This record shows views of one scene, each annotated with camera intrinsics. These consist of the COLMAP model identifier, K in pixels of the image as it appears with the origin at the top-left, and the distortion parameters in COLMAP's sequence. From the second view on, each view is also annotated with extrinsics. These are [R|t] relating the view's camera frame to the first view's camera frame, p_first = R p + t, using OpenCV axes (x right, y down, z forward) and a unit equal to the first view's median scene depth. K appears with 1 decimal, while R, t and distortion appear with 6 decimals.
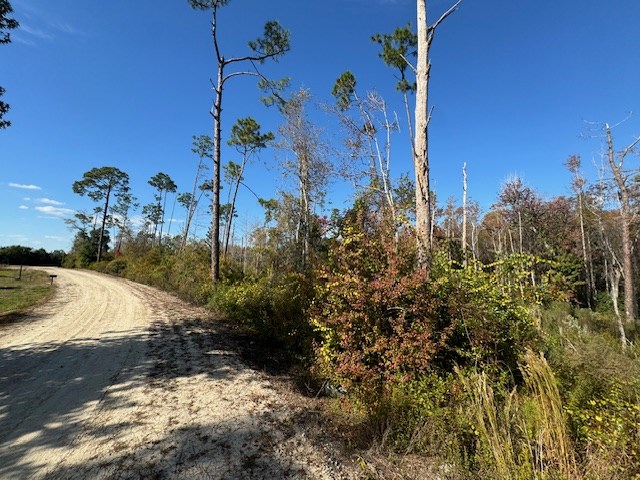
lens RADIAL K [[254.4, 0, 320.6], [0, 254.4, 240.0], [0, 0, 1]] dist [-0.002566, 0.000421]
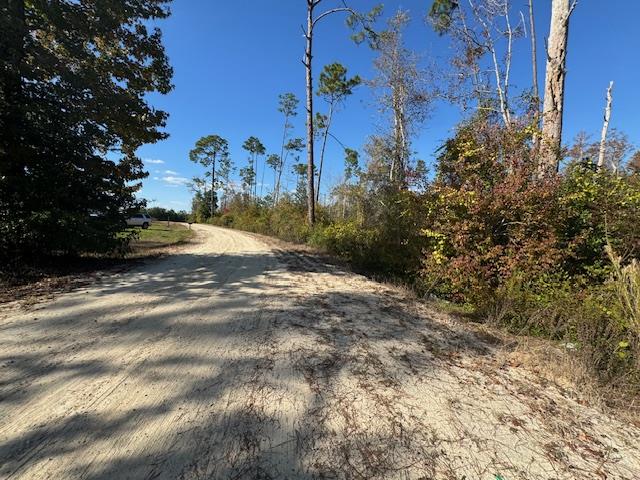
lens RADIAL K [[254.4, 0, 320.8], [0, 254.4, 239.0], [0, 0, 1]] dist [-0.002566, 0.000421]
pose [[0.955683, 0.024560, -0.293372, -0.042908], [0.019733, 0.988929, 0.147070, 0.059387], [0.293736, -0.146341, 0.944618, -0.055466]]
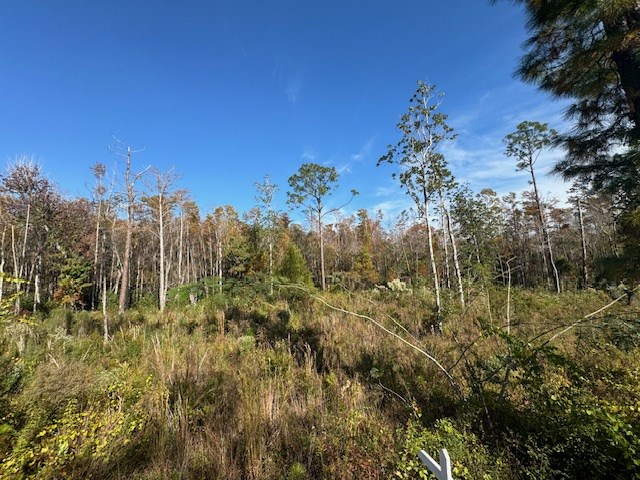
lens RADIAL K [[254.4, 0, 319.5], [0, 254.4, 239.7], [0, 0, 1]] dist [-0.002566, 0.000421]
pose [[0.060916, 0.077599, 0.995122, 0.049820], [-0.077299, 0.994346, -0.072807, -0.016866], [-0.995145, -0.072486, 0.066570, 0.001443]]
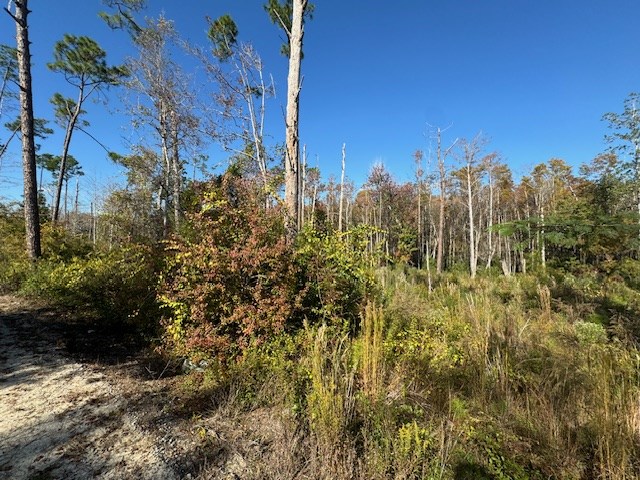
lens RADIAL K [[254.4, 0, 320.2], [0, 254.4, 239.4], [0, 0, 1]] dist [-0.002566, 0.000421]
pose [[0.912127, -0.009635, 0.409794, 0.038267], [-0.033914, 0.994522, 0.098871, 0.004862], [-0.408502, -0.104081, 0.906804, -0.000355]]
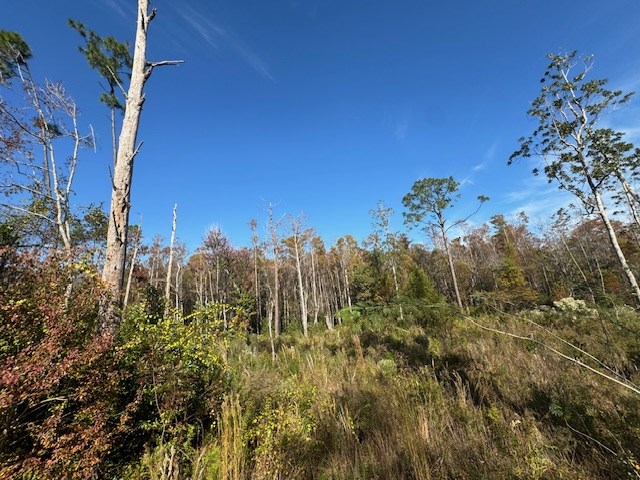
lens RADIAL K [[254.4, 0, 319.1], [0, 254.4, 239.2], [0, 0, 1]] dist [-0.002566, 0.000421]
pose [[0.504809, 0.130079, 0.853374, 0.012141], [0.003082, 0.988303, -0.152470, -0.015727], [-0.863225, 0.079598, 0.498504, 0.008539]]
